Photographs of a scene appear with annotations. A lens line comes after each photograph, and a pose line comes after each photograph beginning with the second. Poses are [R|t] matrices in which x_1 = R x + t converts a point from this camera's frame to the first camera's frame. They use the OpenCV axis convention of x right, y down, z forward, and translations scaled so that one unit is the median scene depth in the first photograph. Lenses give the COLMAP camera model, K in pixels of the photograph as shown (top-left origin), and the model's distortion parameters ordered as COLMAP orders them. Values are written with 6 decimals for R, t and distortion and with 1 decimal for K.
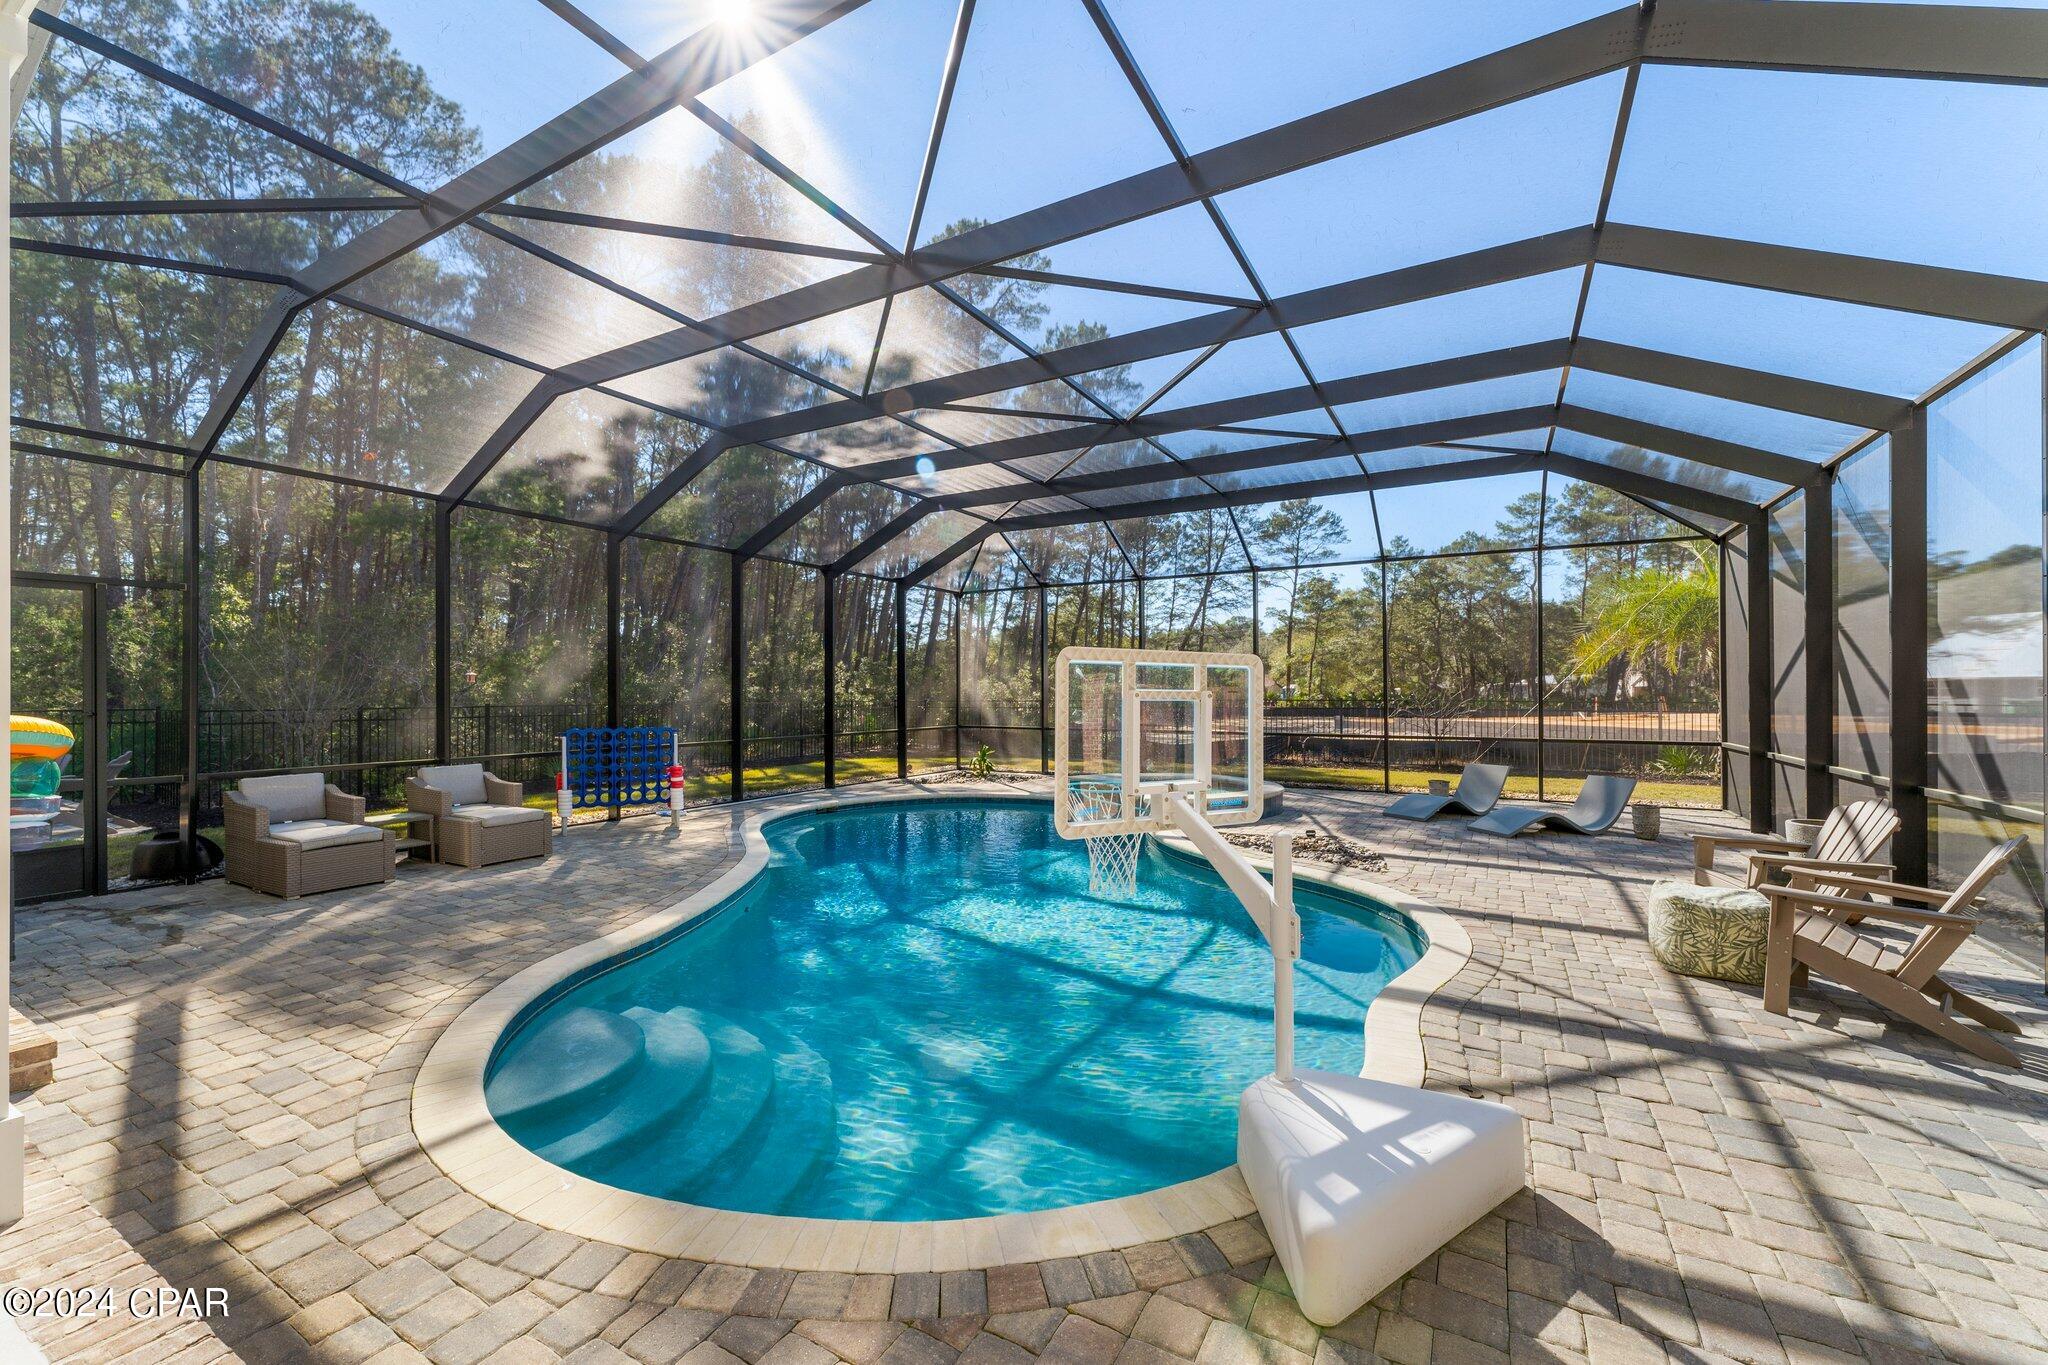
lens RADIAL K [[821.5, 0, 1025.5], [0, 821.5, 694.5], [0, 0, 1]] dist [0.001343, 0.000149]
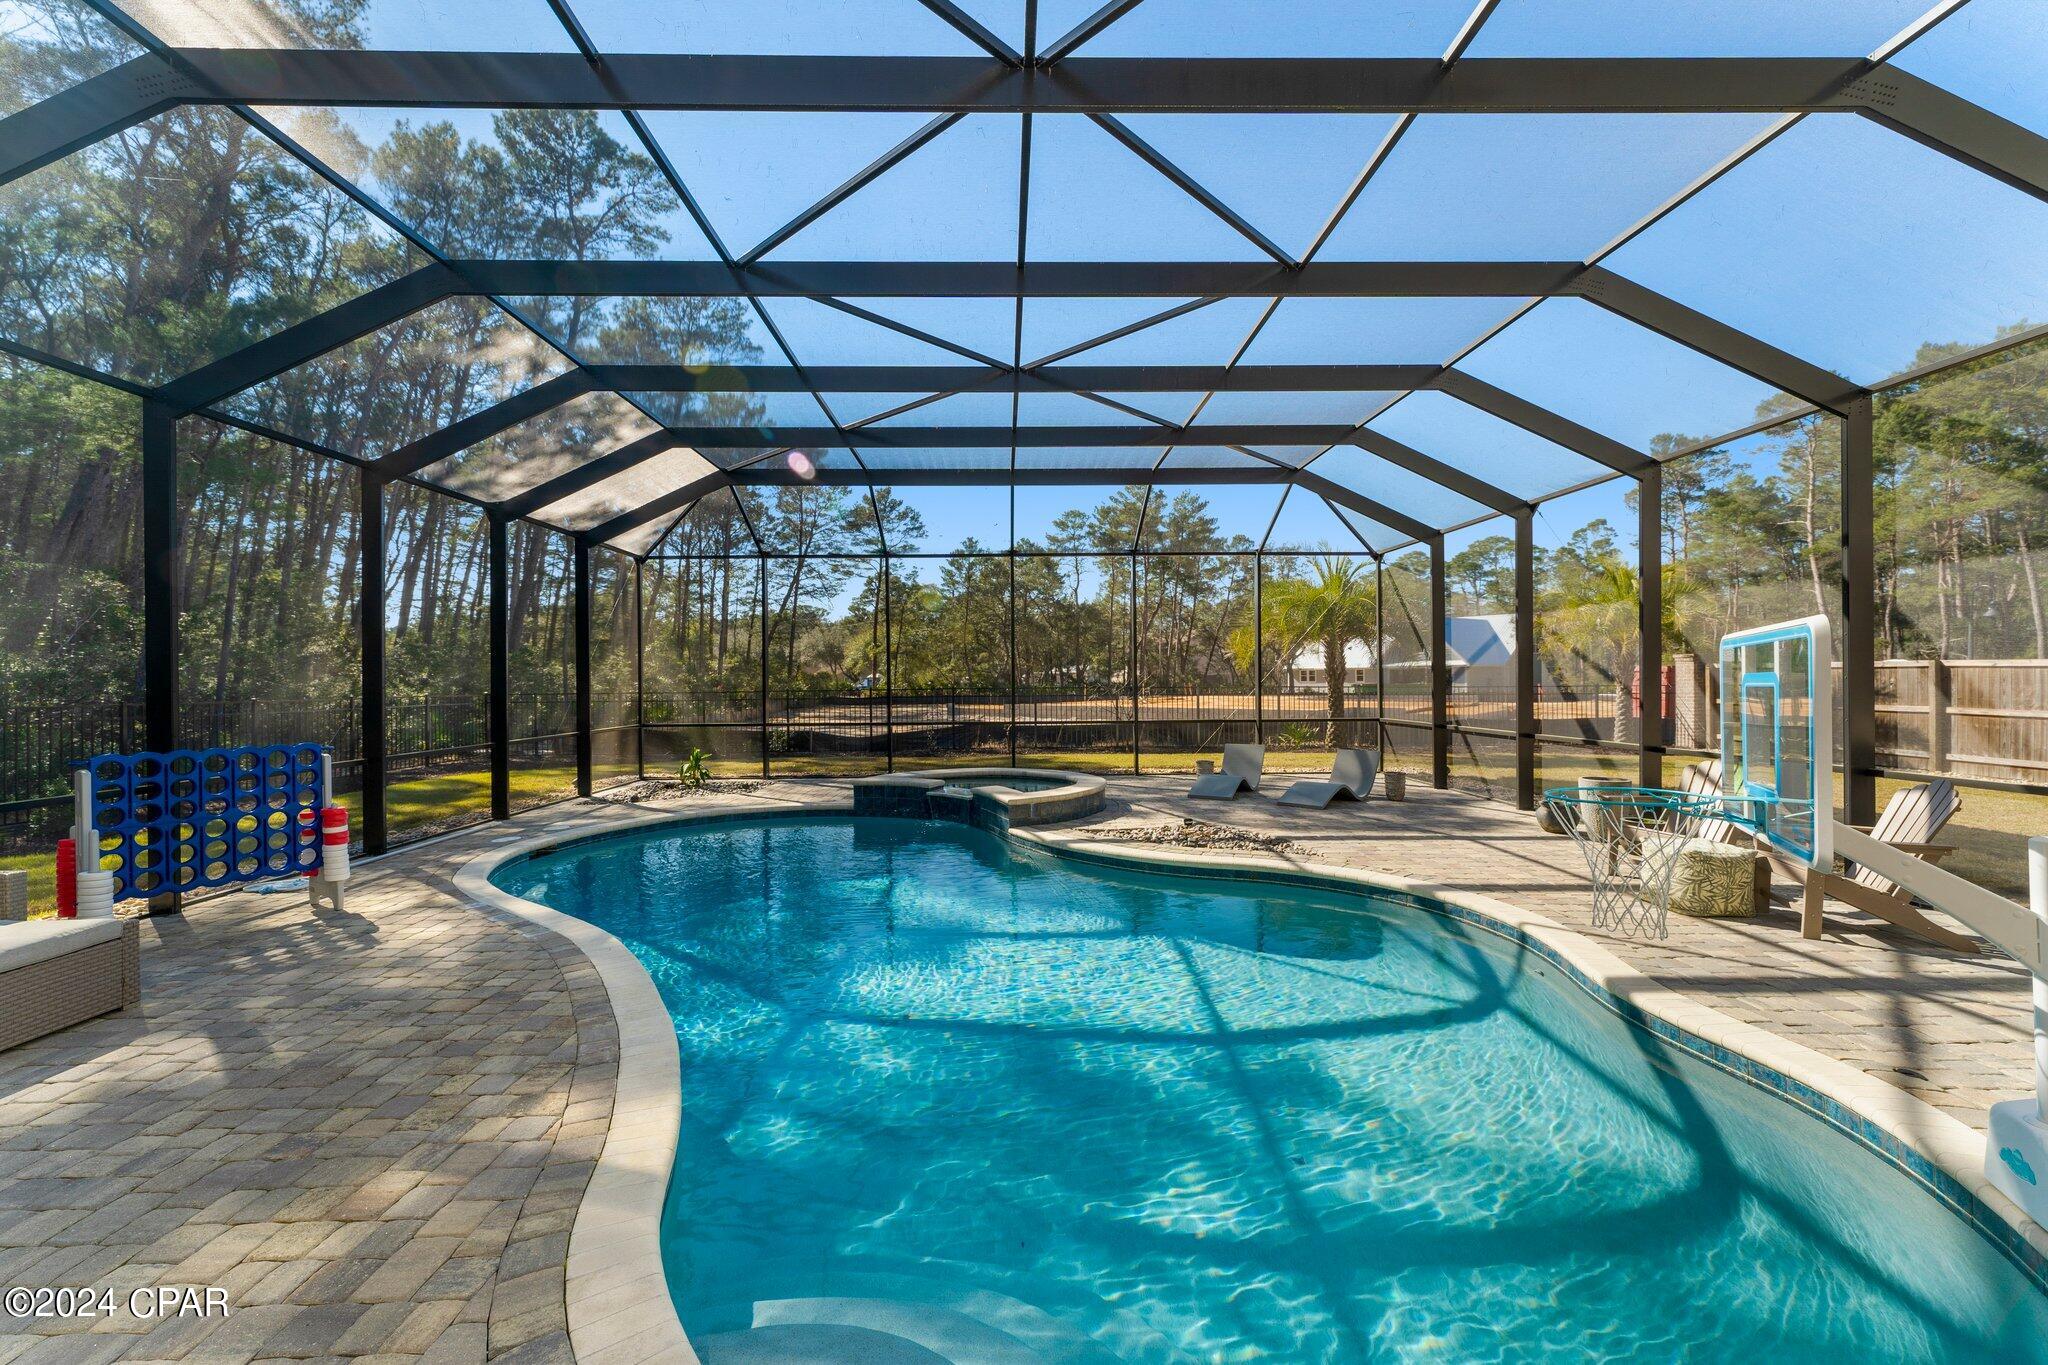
lens RADIAL K [[817.3, 0, 1014.8], [0, 817.3, 685.9], [0, 0, 1]] dist [0.000748, 0.000233]
pose [[0.859295, -0.008572, 0.511408, -0.264435], [0.007190, 0.999963, 0.004680, -0.000919], [-0.511429, -0.000344, 0.859326, 0.206556]]
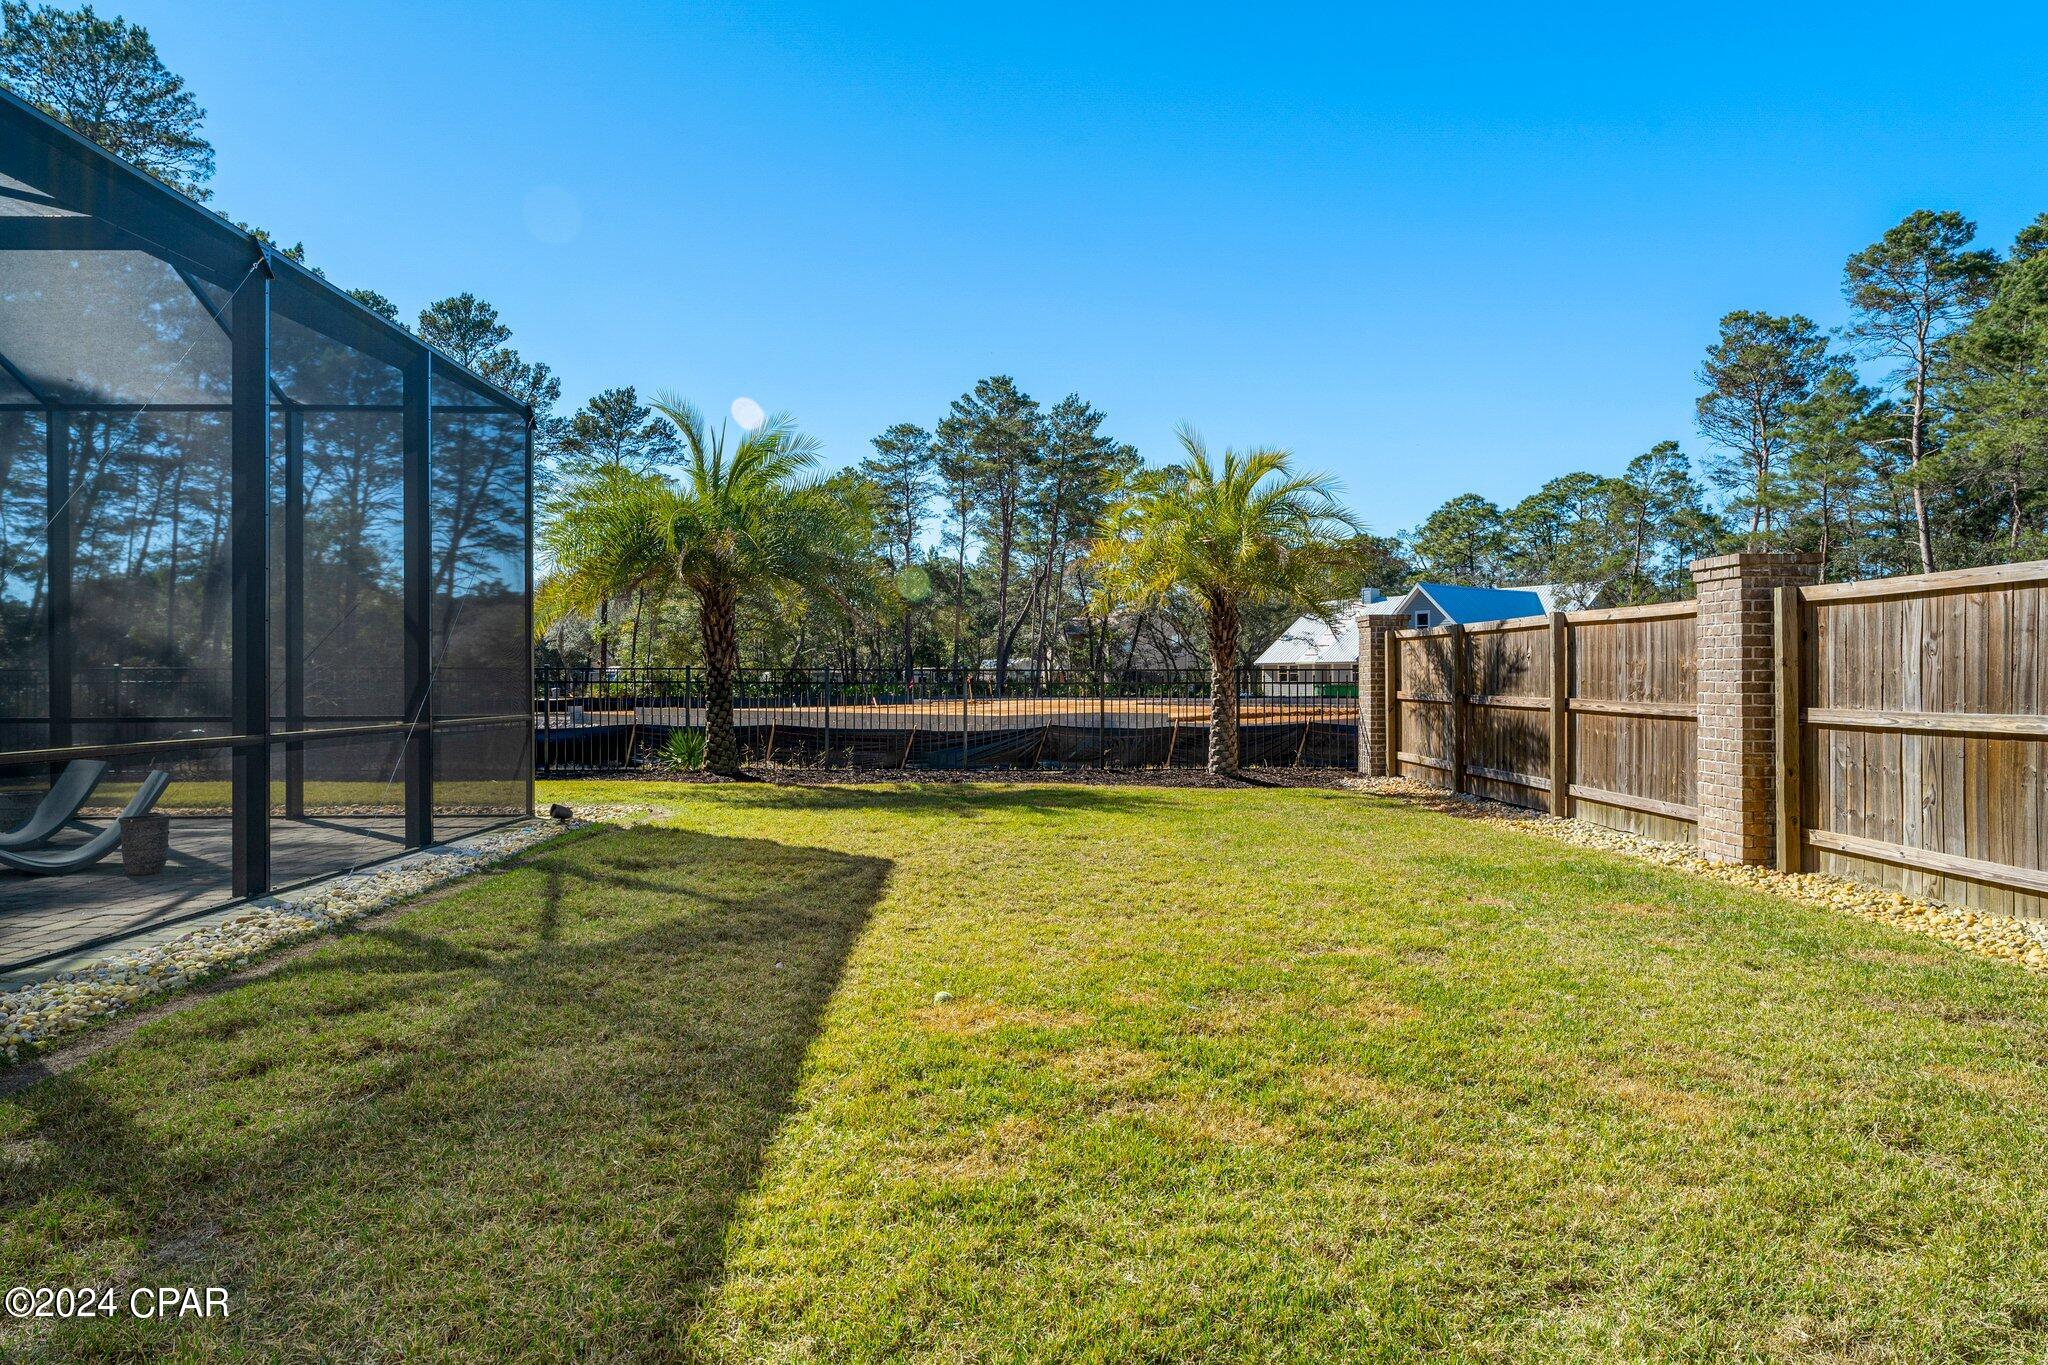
lens RADIAL K [[1145.9, 0, 1024.0], [0, 1145.9, 682.5], [0, 0, 1]] dist [-0.002172, 0.000015]
pose [[0.856671, -0.000394, 0.515863, 0.701608], [0.001870, 0.999996, -0.002340, 0.035265], [-0.515860, 0.002970, 0.856668, -0.021519]]
